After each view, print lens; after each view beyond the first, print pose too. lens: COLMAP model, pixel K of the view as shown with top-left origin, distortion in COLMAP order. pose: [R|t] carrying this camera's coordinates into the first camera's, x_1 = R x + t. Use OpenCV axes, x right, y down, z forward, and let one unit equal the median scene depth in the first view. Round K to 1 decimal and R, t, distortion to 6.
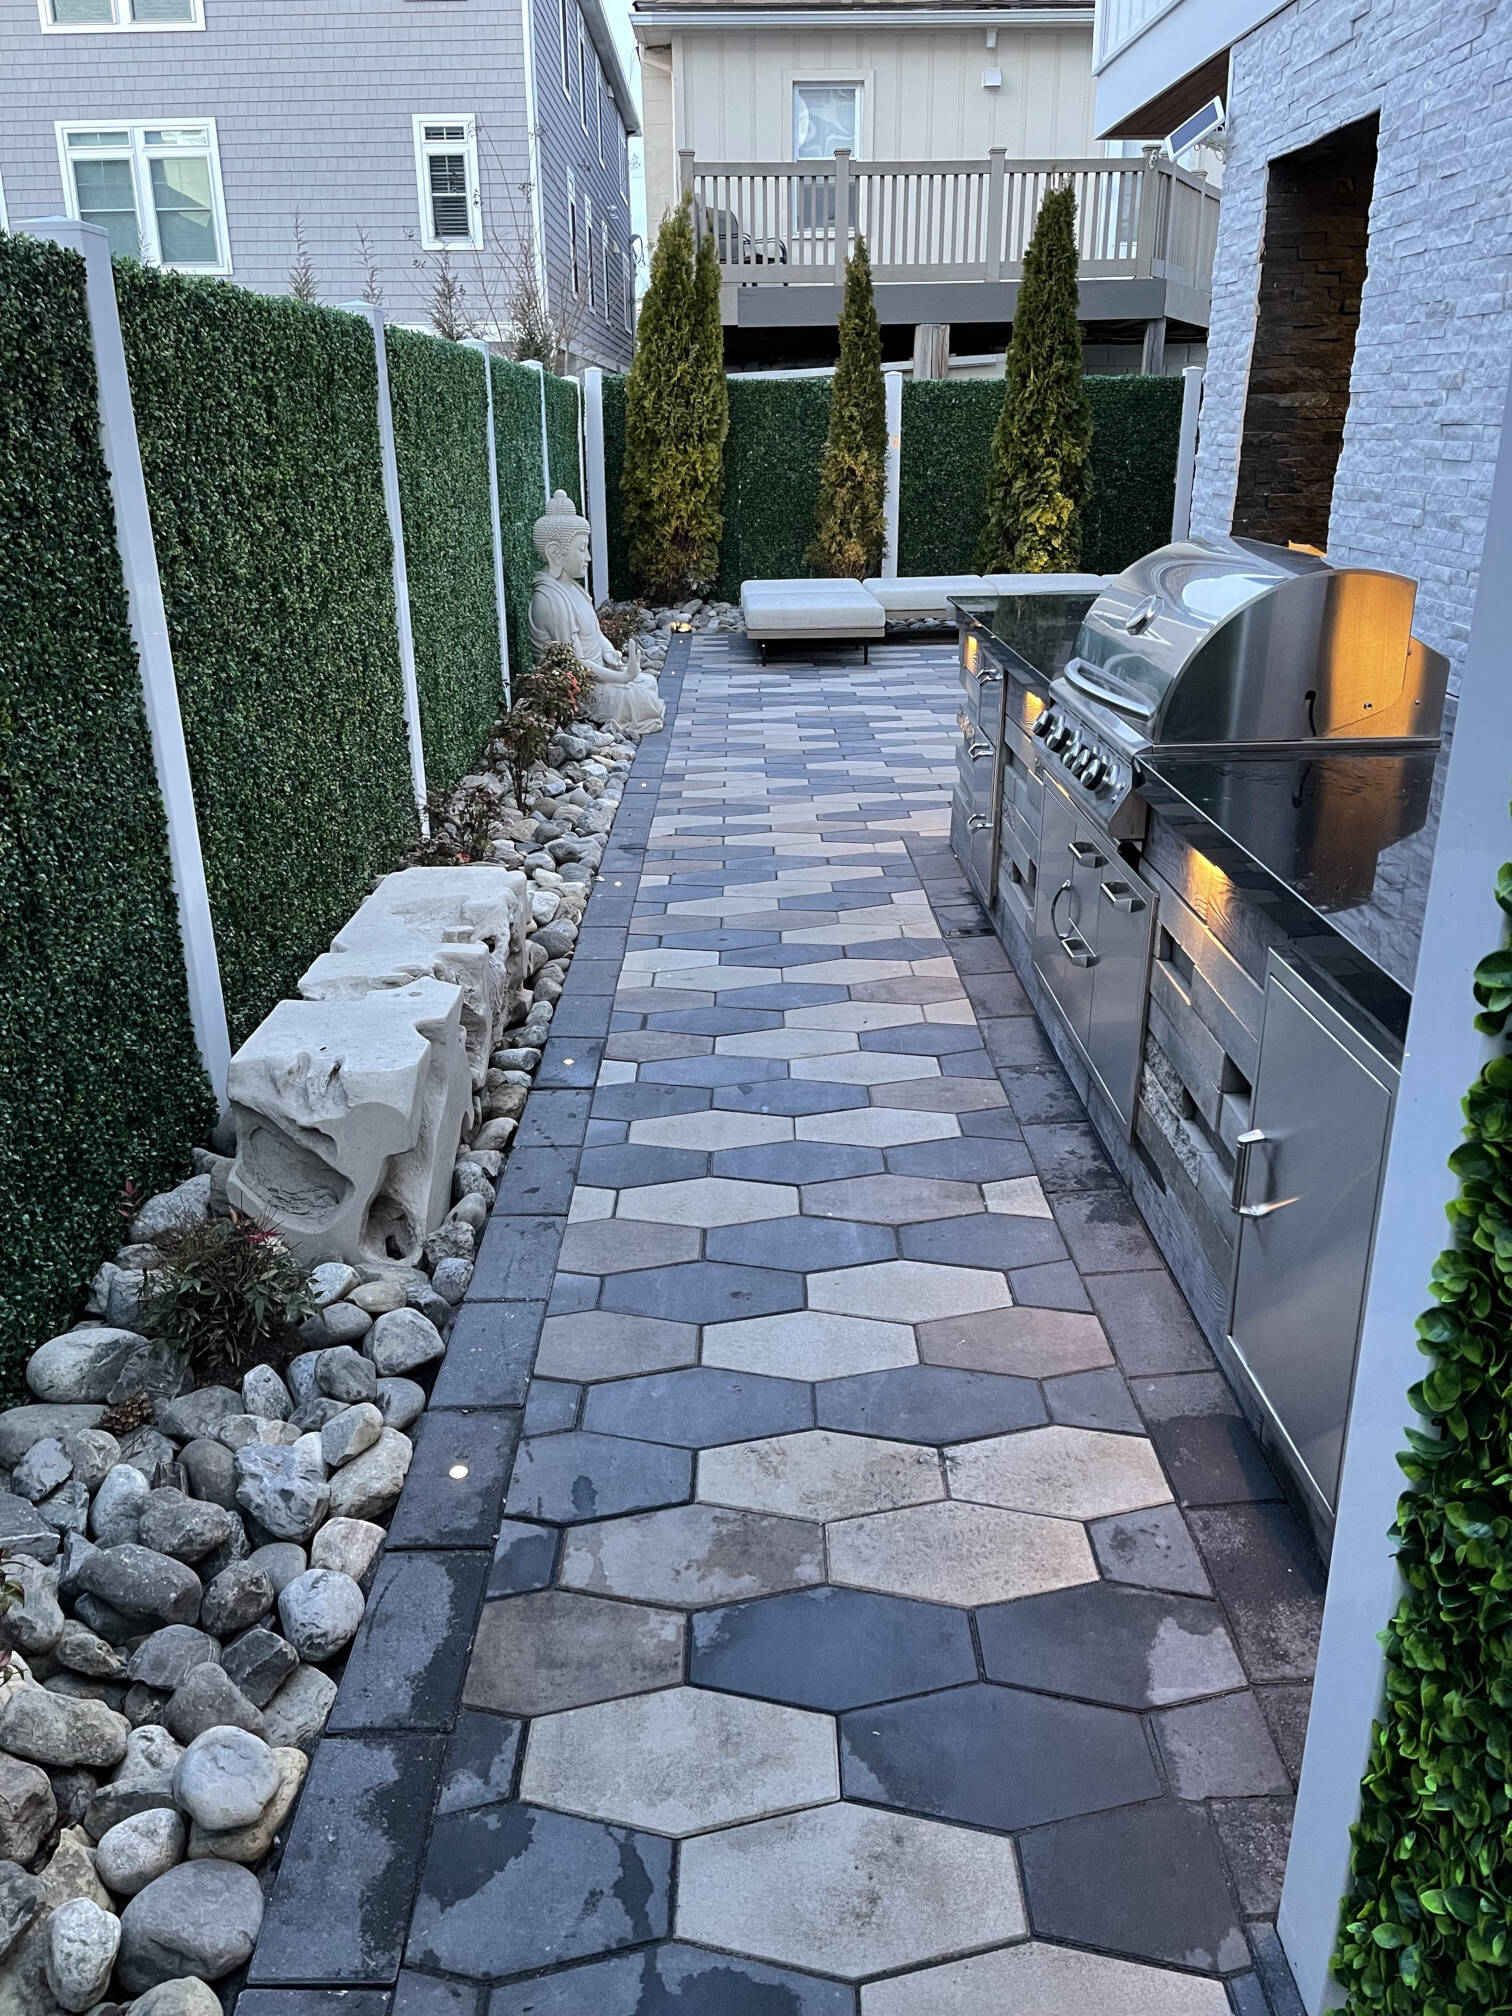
lens RADIAL K [[1507.6, 0, 745.5], [0, 1507.6, 1011.9], [0, 0, 1]] dist [0.037938, -0.038438]
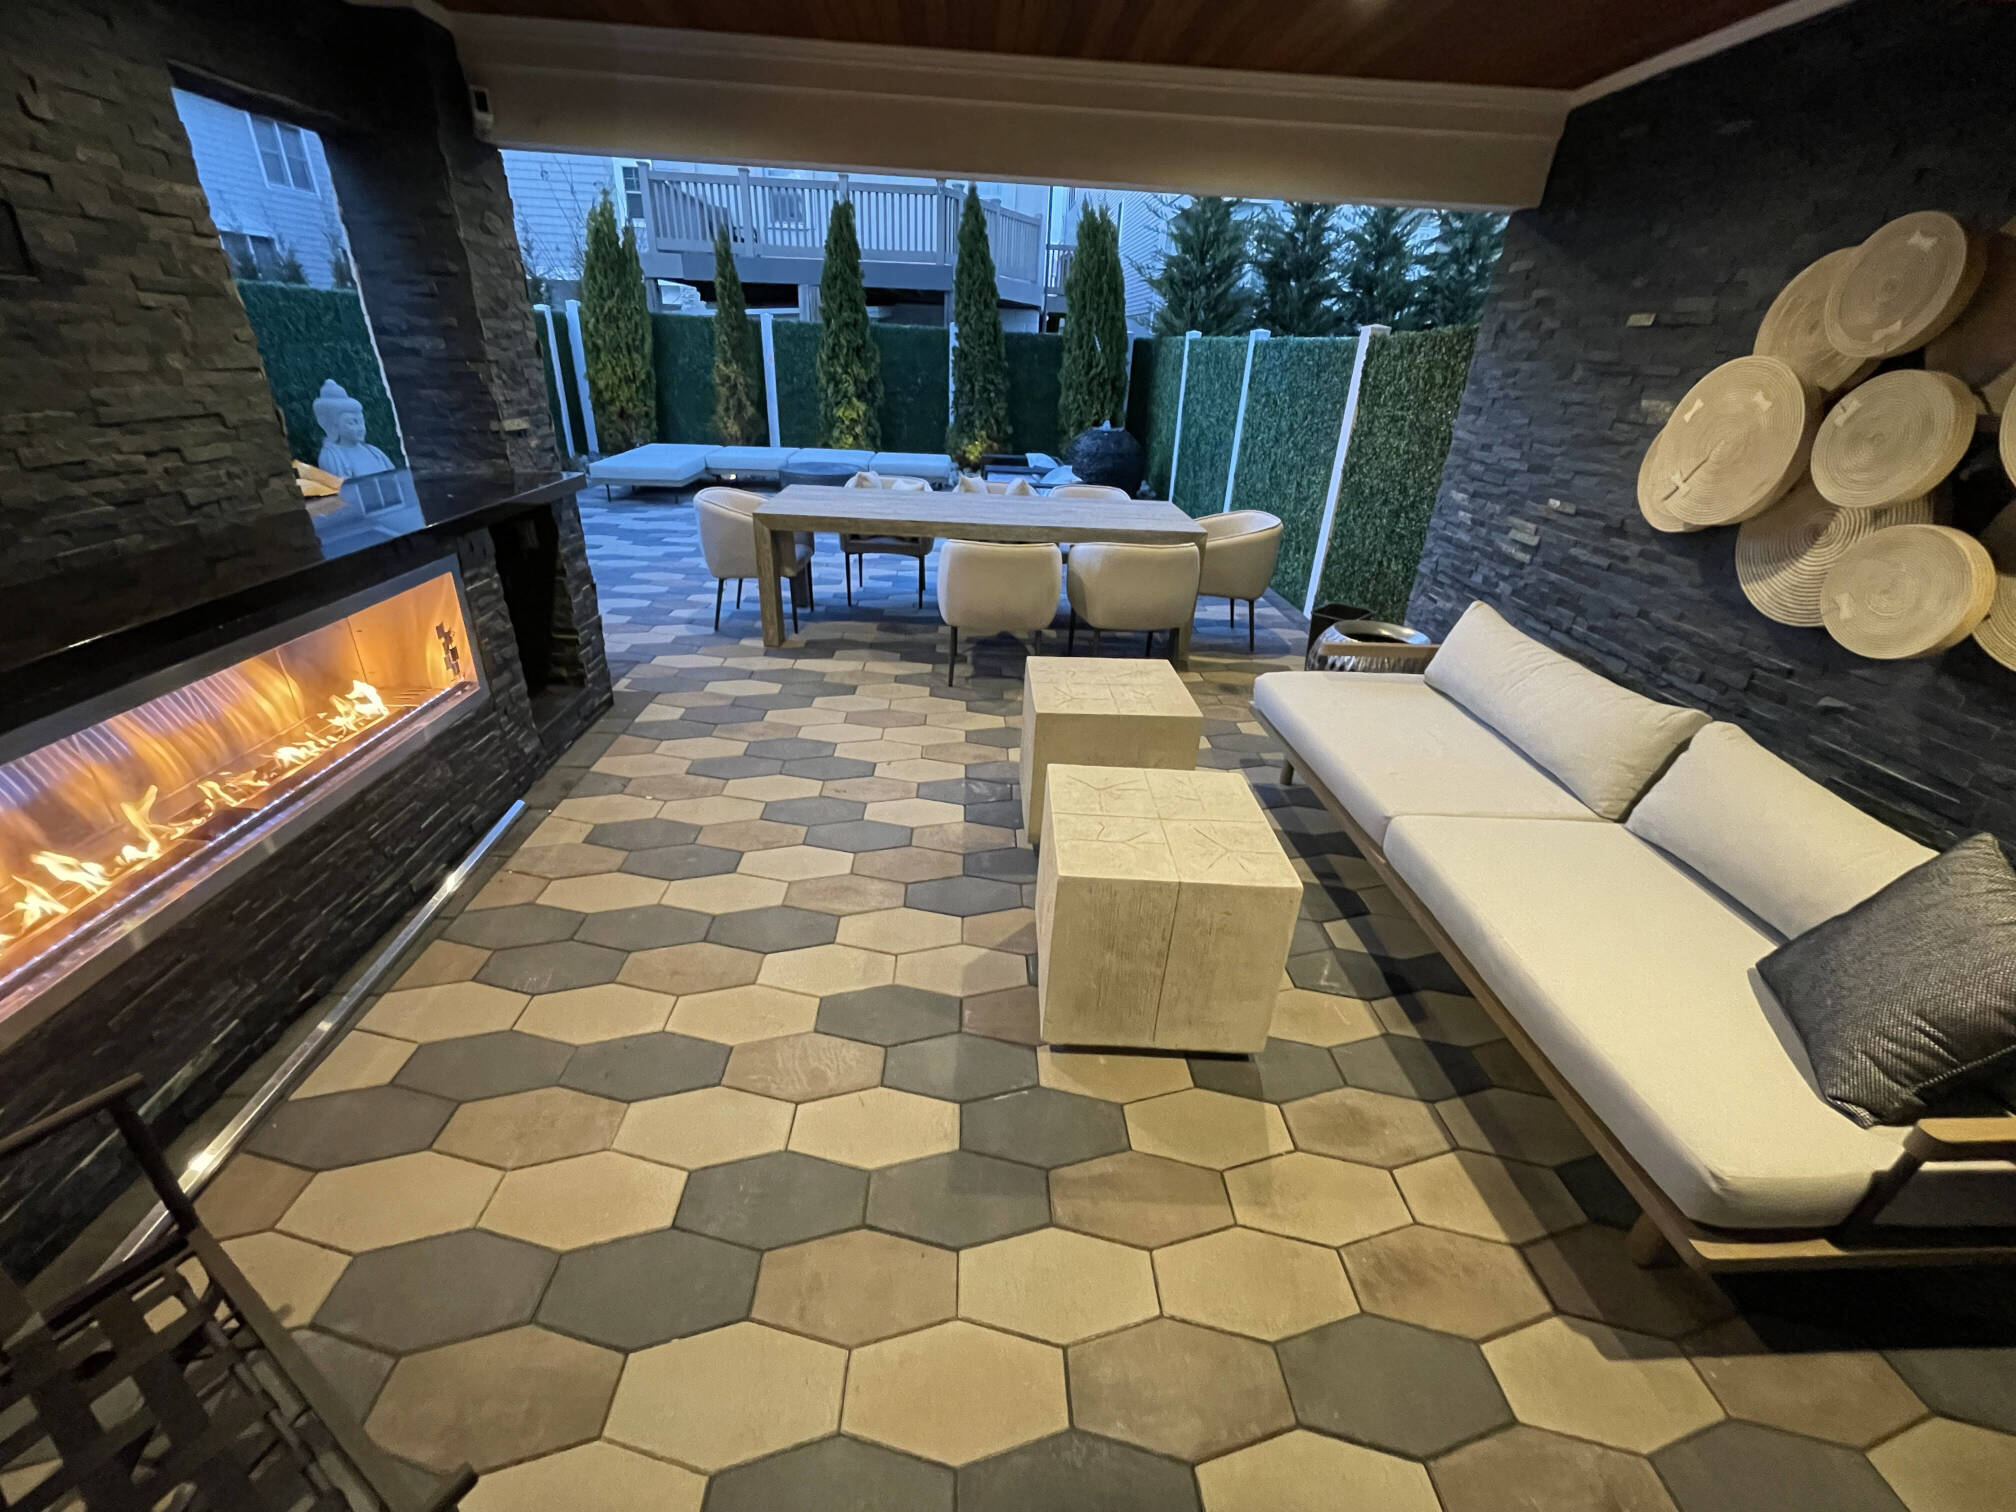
lens RADIAL K [[817.4, 0, 1007.6], [0, 817.4, 740.6], [0, 0, 1]] dist [-0.014414, -0.000220]
pose [[0.998240, 0.037479, 0.045958, 0.335435], [-0.041042, 0.996013, 0.079212, -0.059131], [-0.042806, -0.080959, 0.995798, 0.114243]]
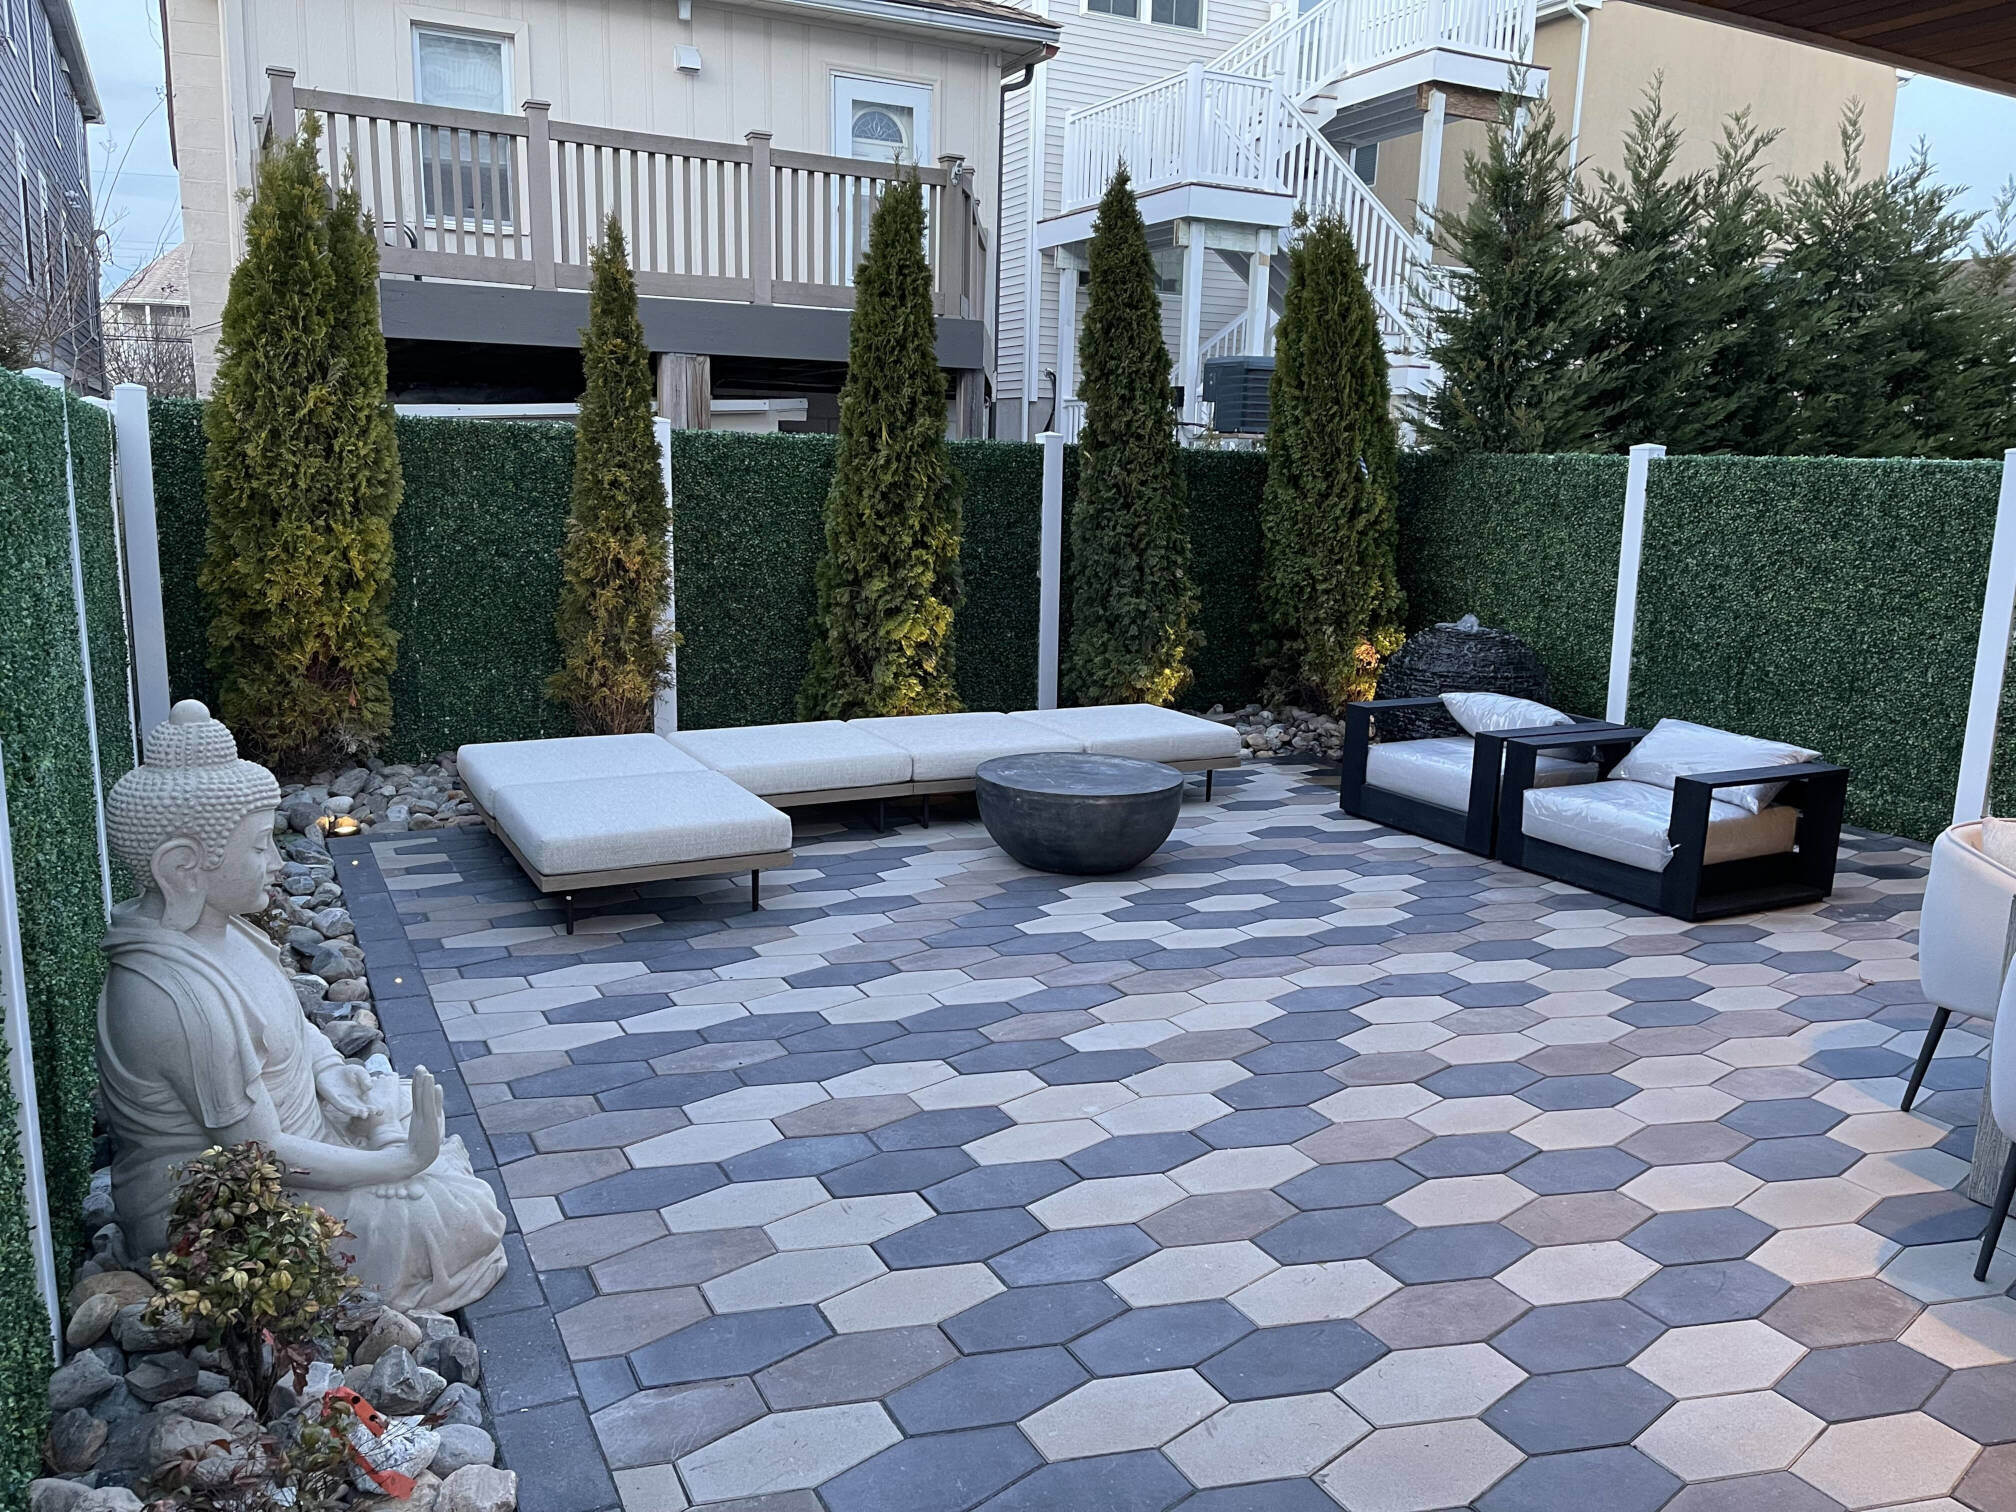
lens RADIAL K [[1507.6, 0, 1013.5], [0, 1507.6, 768.8], [0, 0, 1]] dist [0.037938, -0.038438]
pose [[0.892291, -0.057017, 0.447846, -0.070852], [0.130482, 0.982227, -0.134921, -0.166084], [-0.432194, 0.178825, 0.883872, 0.385330]]
